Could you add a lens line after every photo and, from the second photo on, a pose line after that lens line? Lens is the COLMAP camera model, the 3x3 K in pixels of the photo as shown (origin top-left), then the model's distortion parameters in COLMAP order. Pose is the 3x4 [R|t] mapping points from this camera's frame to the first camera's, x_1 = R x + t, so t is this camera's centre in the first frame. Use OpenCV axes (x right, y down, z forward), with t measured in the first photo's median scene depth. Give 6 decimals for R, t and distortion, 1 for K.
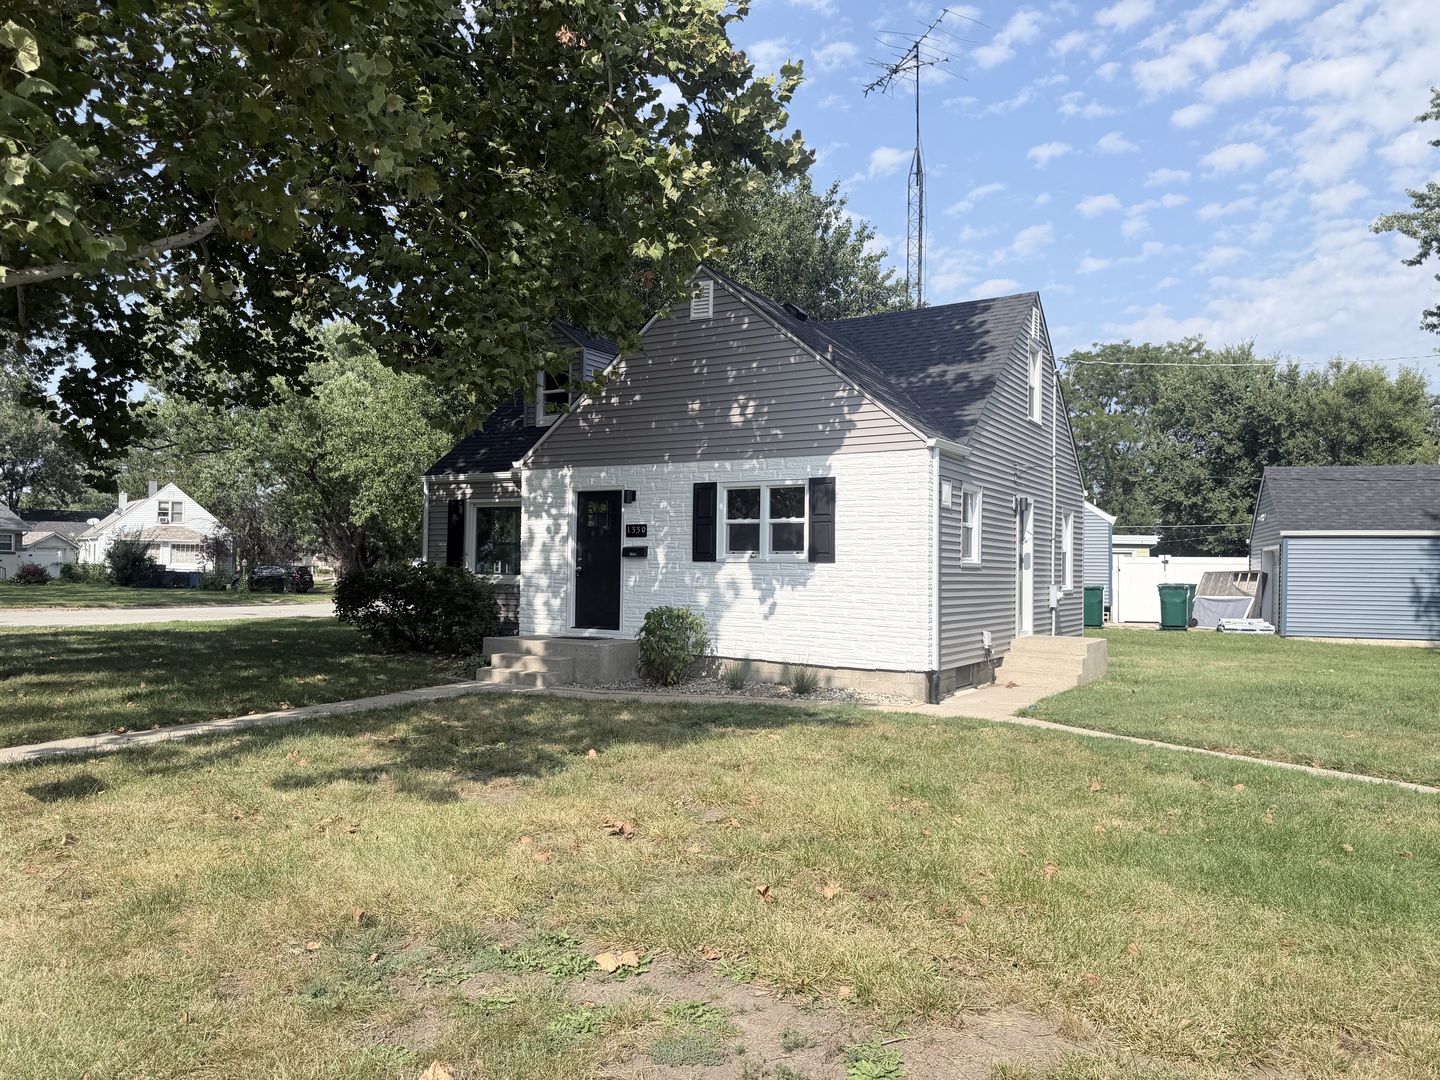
lens RADIAL K [[957.2, 0, 720.0], [0, 957.2, 540.0], [0, 0, 1]] dist [0.034414, -0.082071]
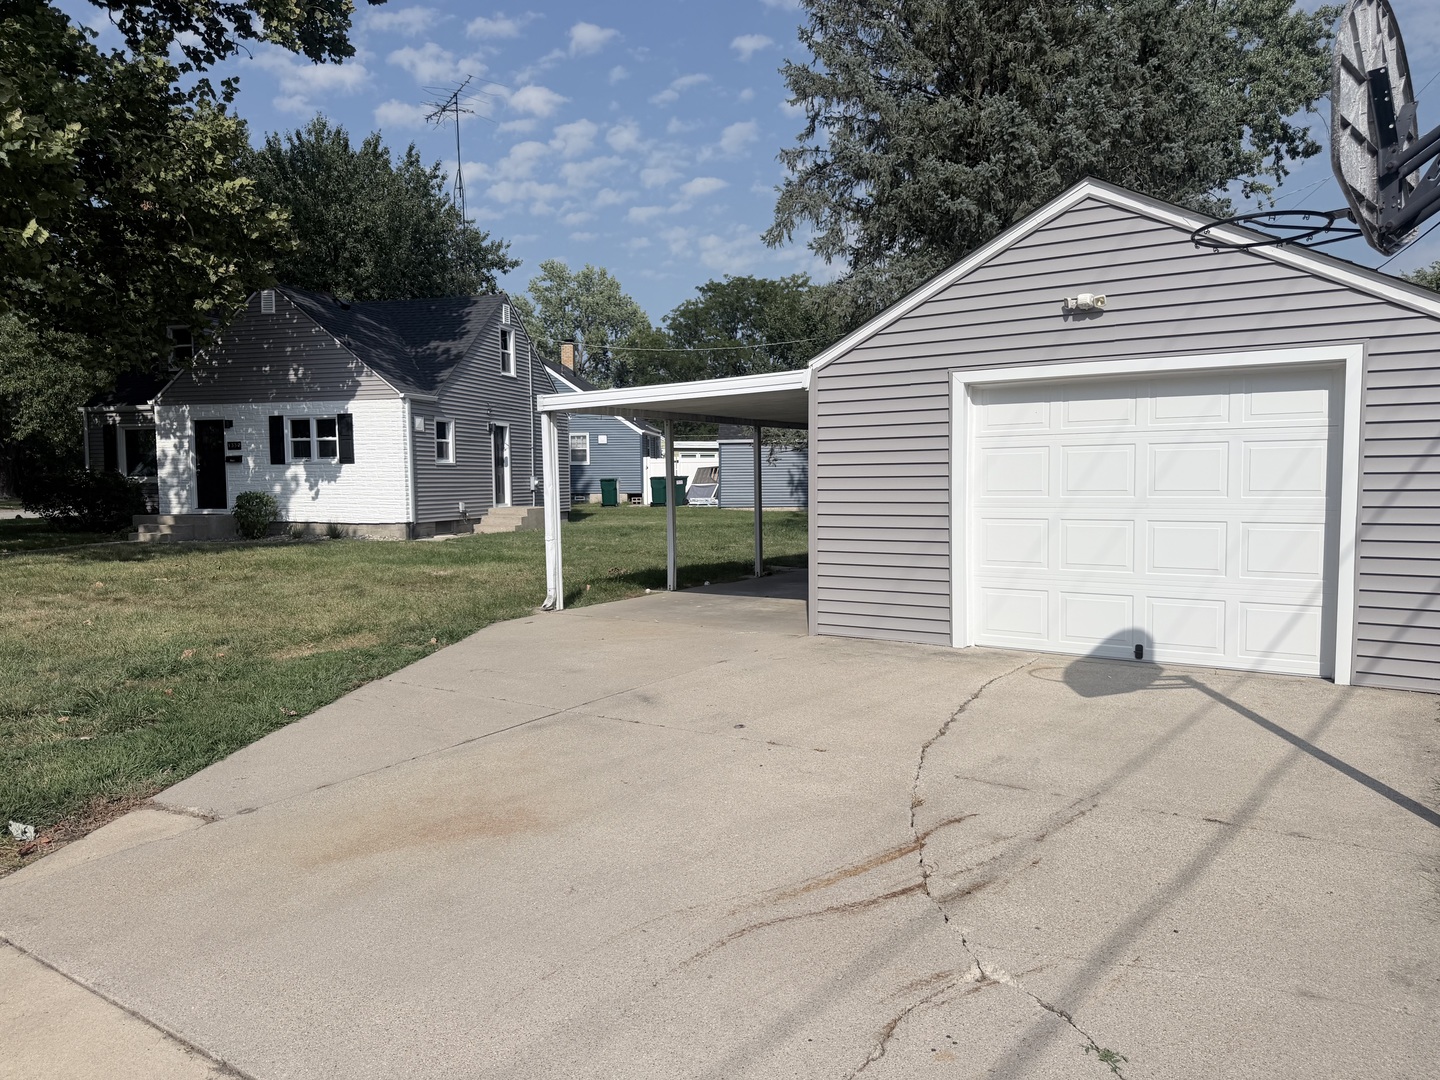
lens RADIAL K [[957.2, 0, 720.0], [0, 957.2, 540.0], [0, 0, 1]] dist [0.034414, -0.082071]
pose [[0.959783, -0.039497, 0.277950, 0.237548], [0.011746, 0.994837, 0.100807, -0.005645], [-0.280497, -0.093489, 0.955291, -0.765516]]
